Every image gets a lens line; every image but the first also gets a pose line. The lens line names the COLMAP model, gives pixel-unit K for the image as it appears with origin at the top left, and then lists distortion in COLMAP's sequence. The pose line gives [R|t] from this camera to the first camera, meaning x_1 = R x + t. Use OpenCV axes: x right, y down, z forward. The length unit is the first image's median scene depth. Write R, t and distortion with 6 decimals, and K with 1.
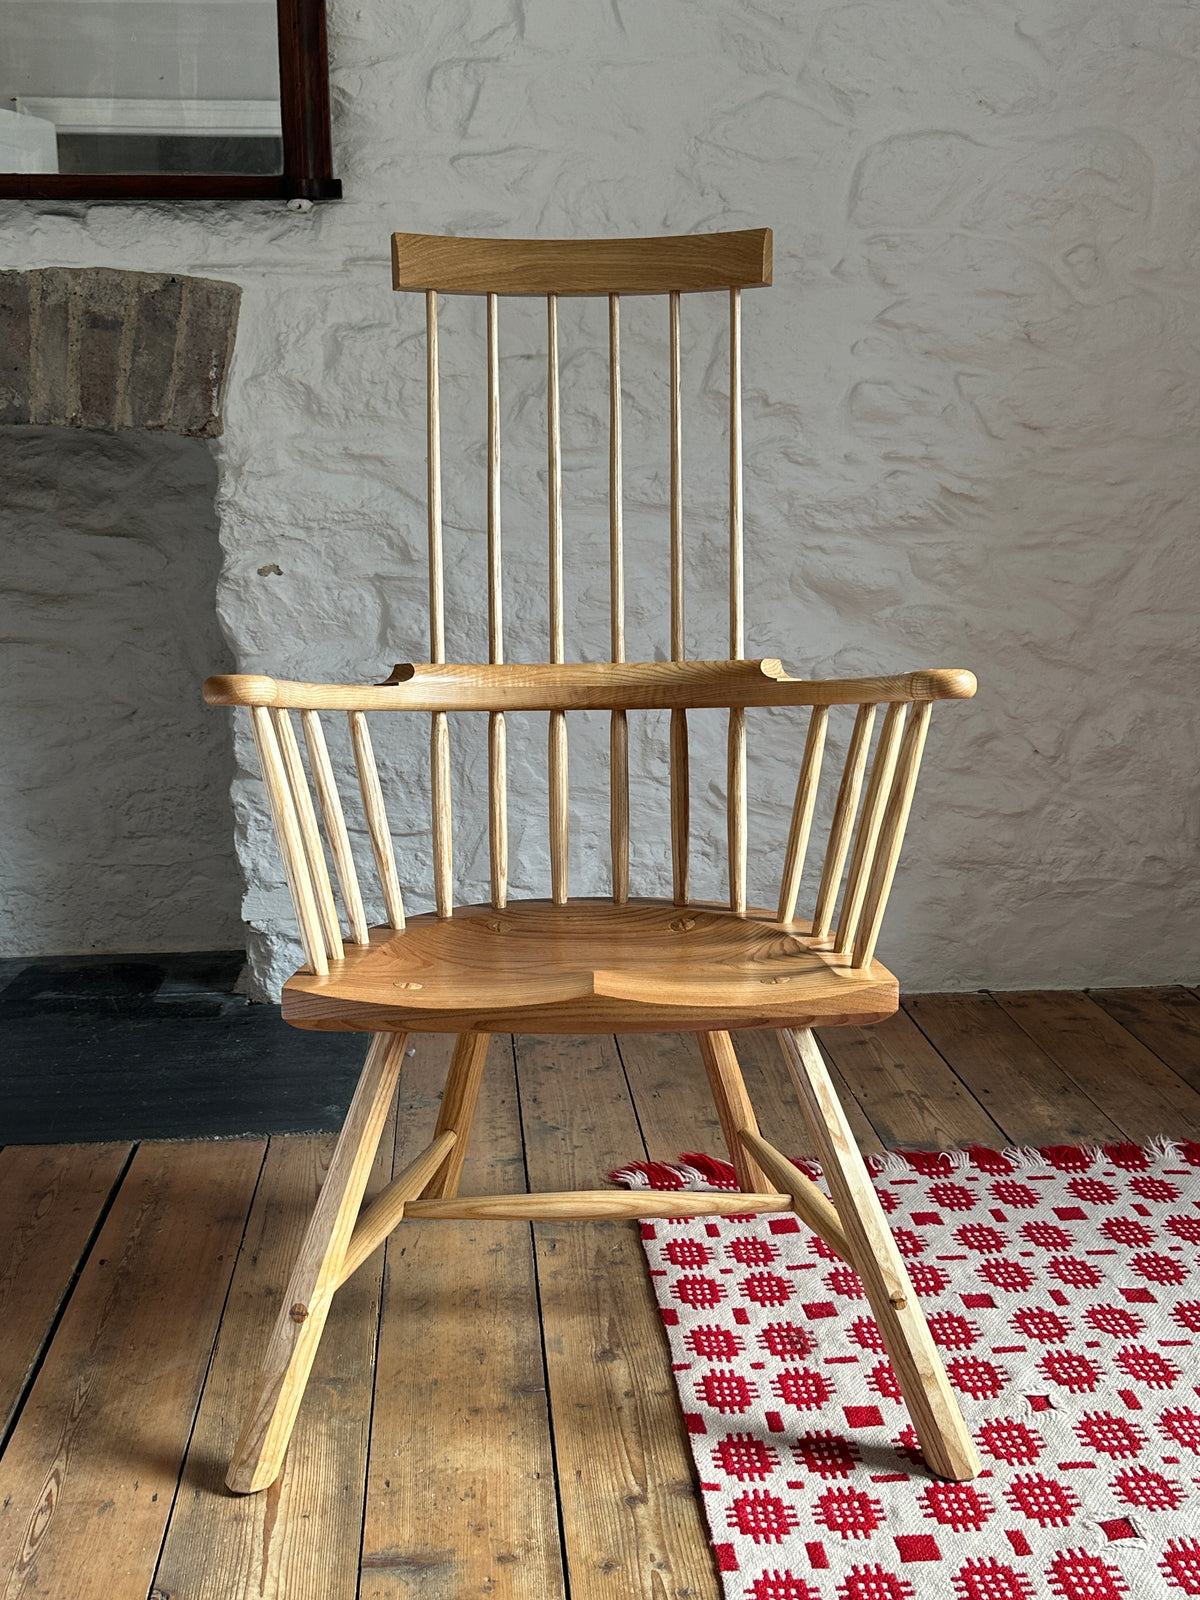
lens RADIAL K [[1591.4, 0, 598.8], [0, 1591.4, 803.2], [0, 0, 1]] dist [0.104667, 0.000000]
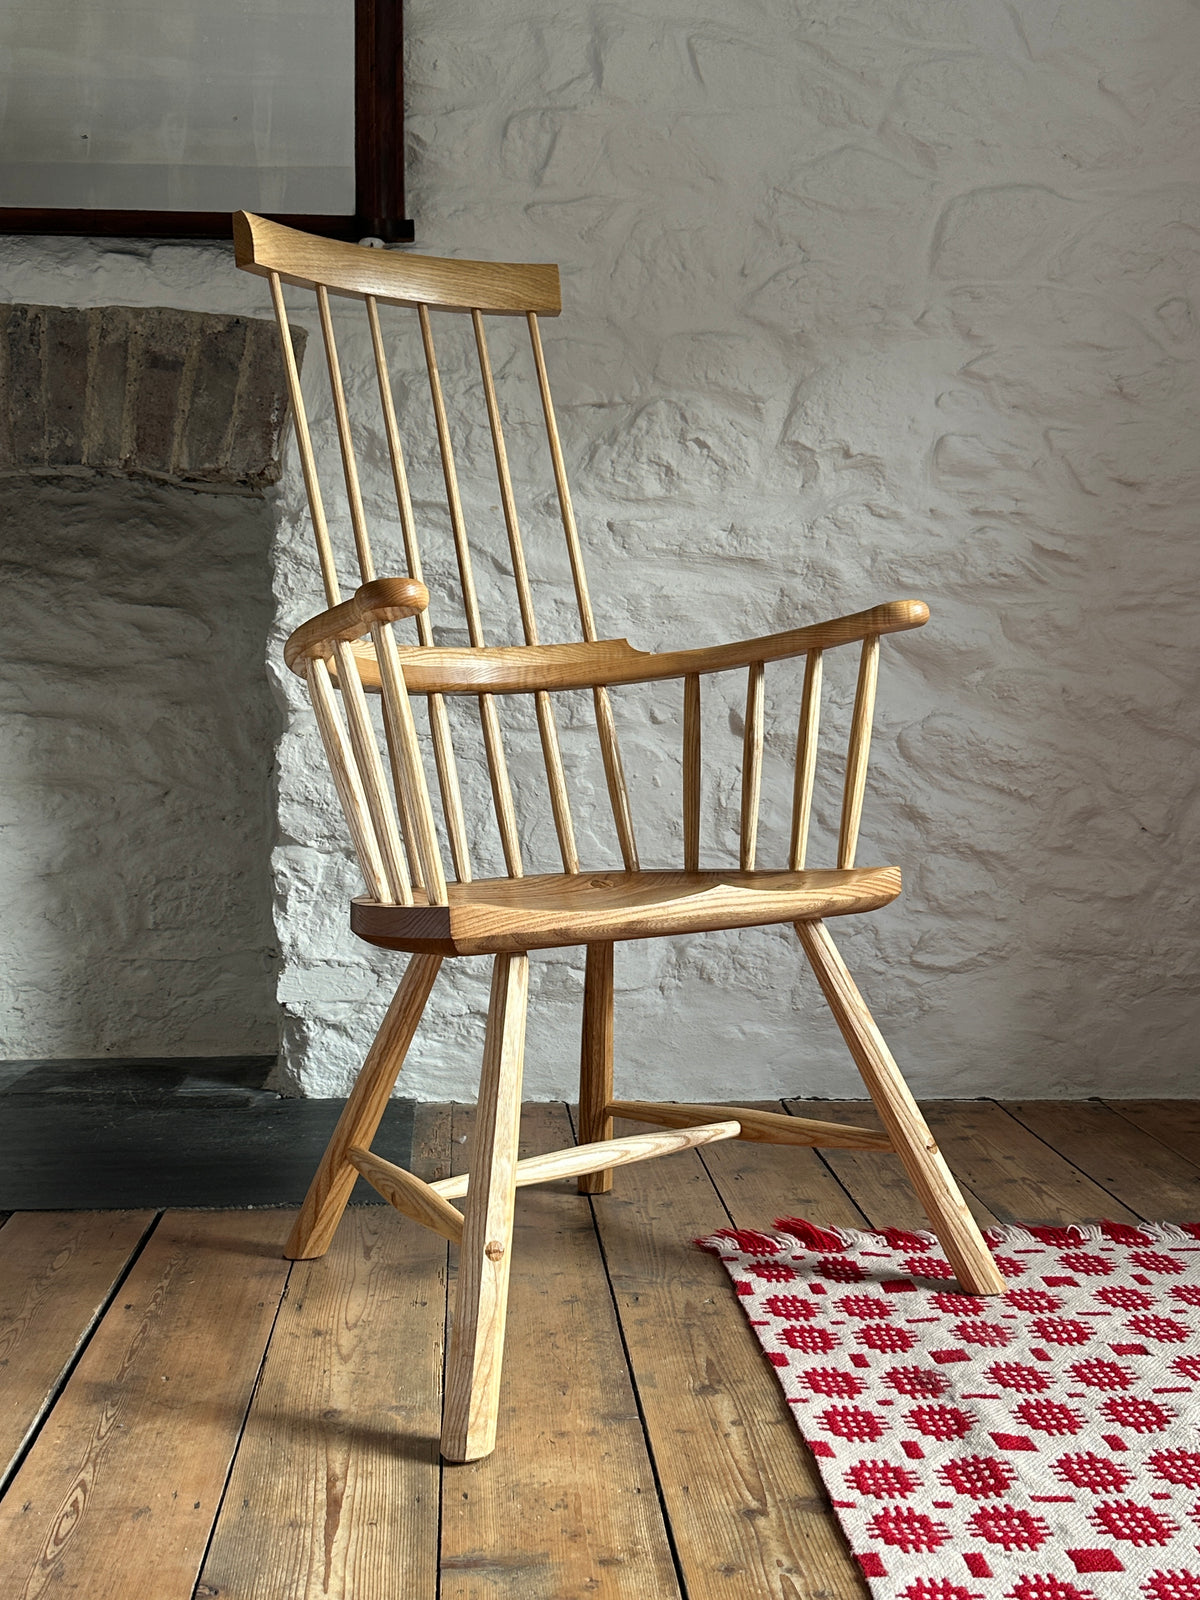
lens RADIAL K [[1703.2, 0, 605.8], [0, 1703.2, 807.8], [0, 0, 1]] dist [0.127809, 0.000000]
pose [[0.999935, 0.007644, -0.008466, -0.029625], [-0.008838, 0.988432, -0.151408, 0.116080], [0.007210, 0.151473, 0.988435, 0.018747]]
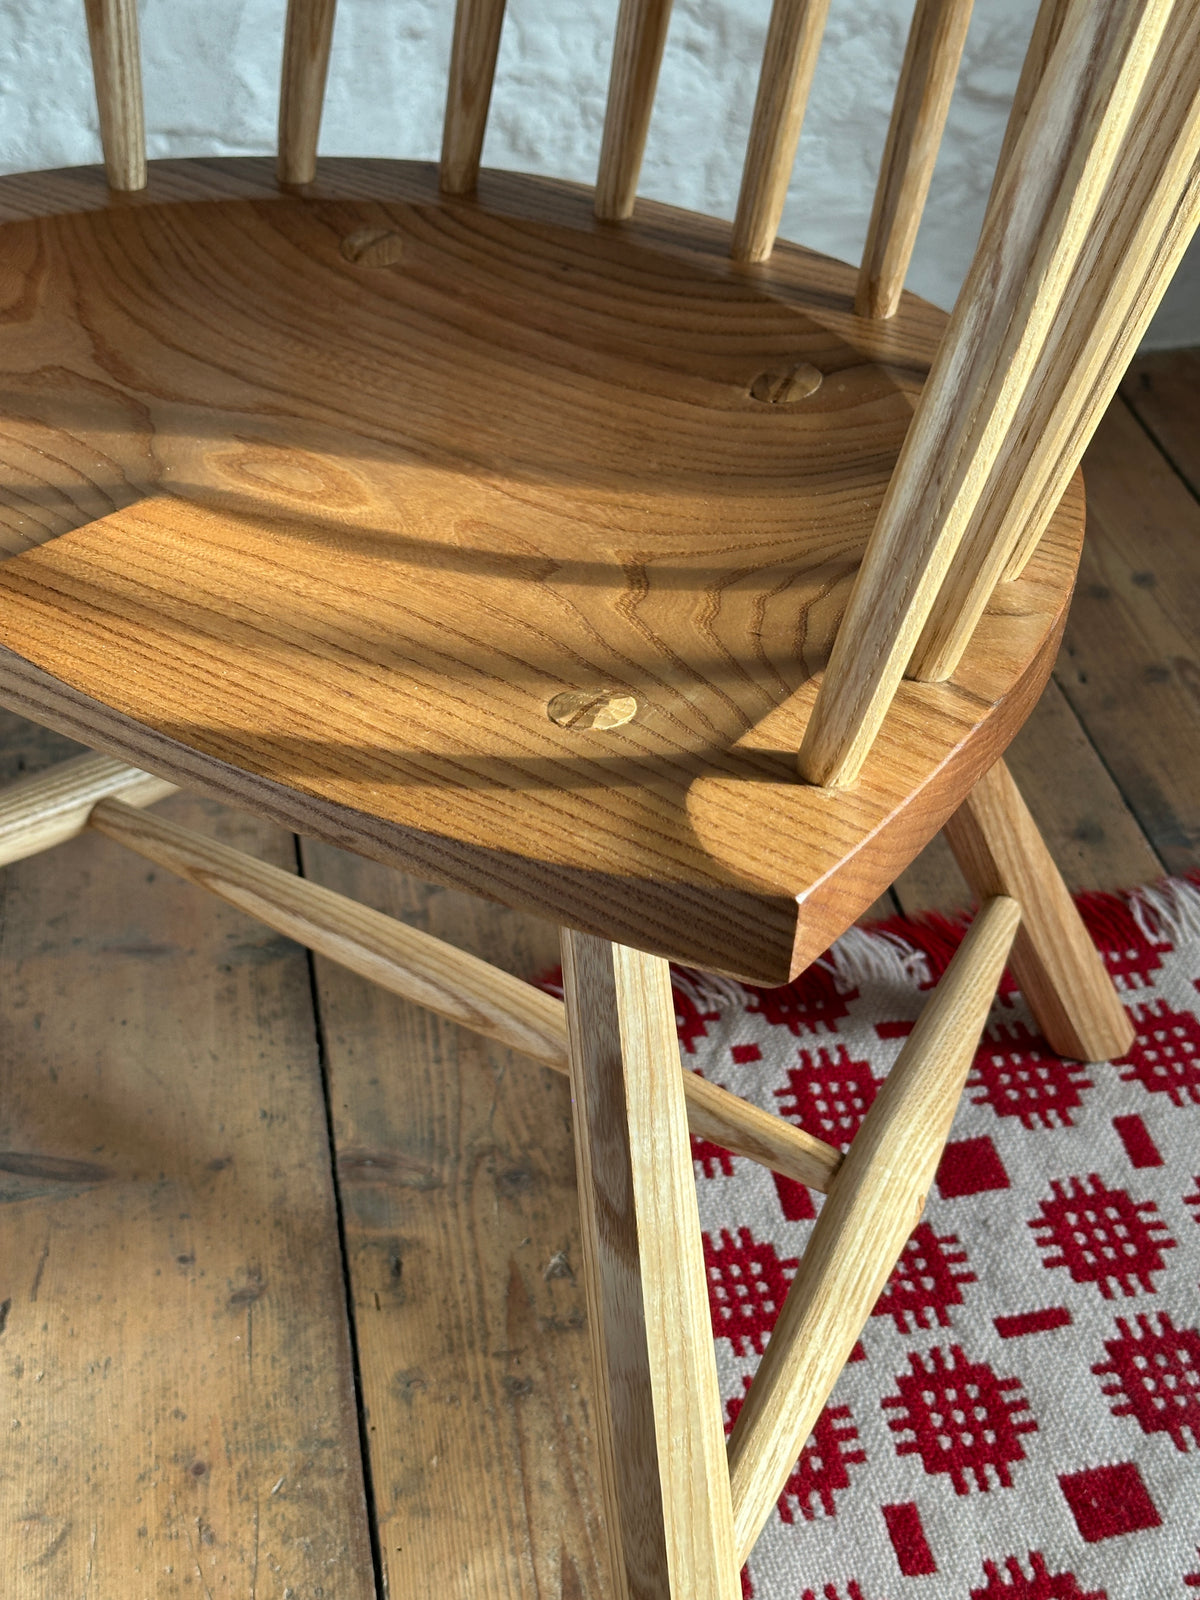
lens RADIAL K [[2266.3, 0, 605.0], [0, 2266.3, 803.6], [0, 0, 1]] dist [0.089828, 0.000000]
pose [[0.995569, -0.040432, 0.084895, -0.015110], [0.000284, 0.904123, 0.427272, -0.047271], [-0.094031, -0.425355, 0.900129, 0.412727]]
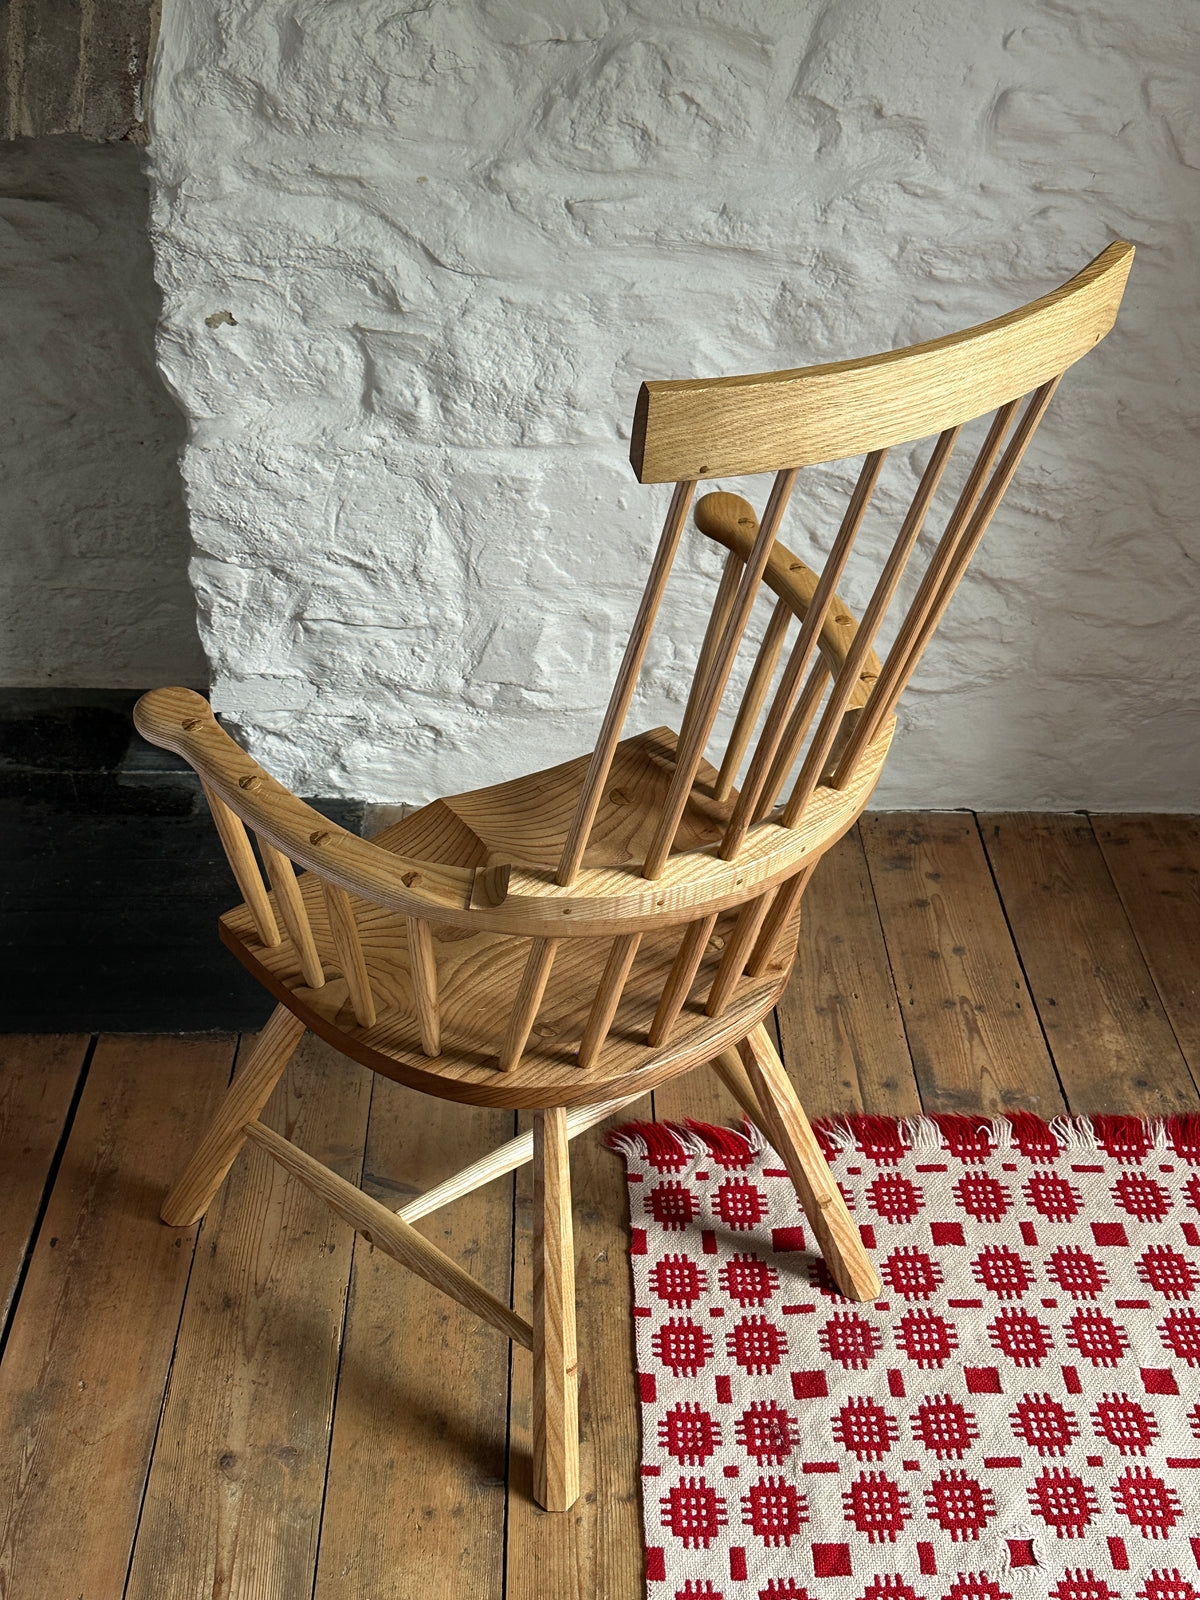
lens RADIAL K [[1857.8, 0, 600.3], [0, 1857.8, 782.1], [0, 0, 1]] dist [0.101374, 0.000000]
pose [[0.997460, 0.054695, -0.045628, 0.033348], [-0.033719, 0.926855, 0.373901, -0.286254], [0.062741, -0.371413, 0.926346, 0.080602]]
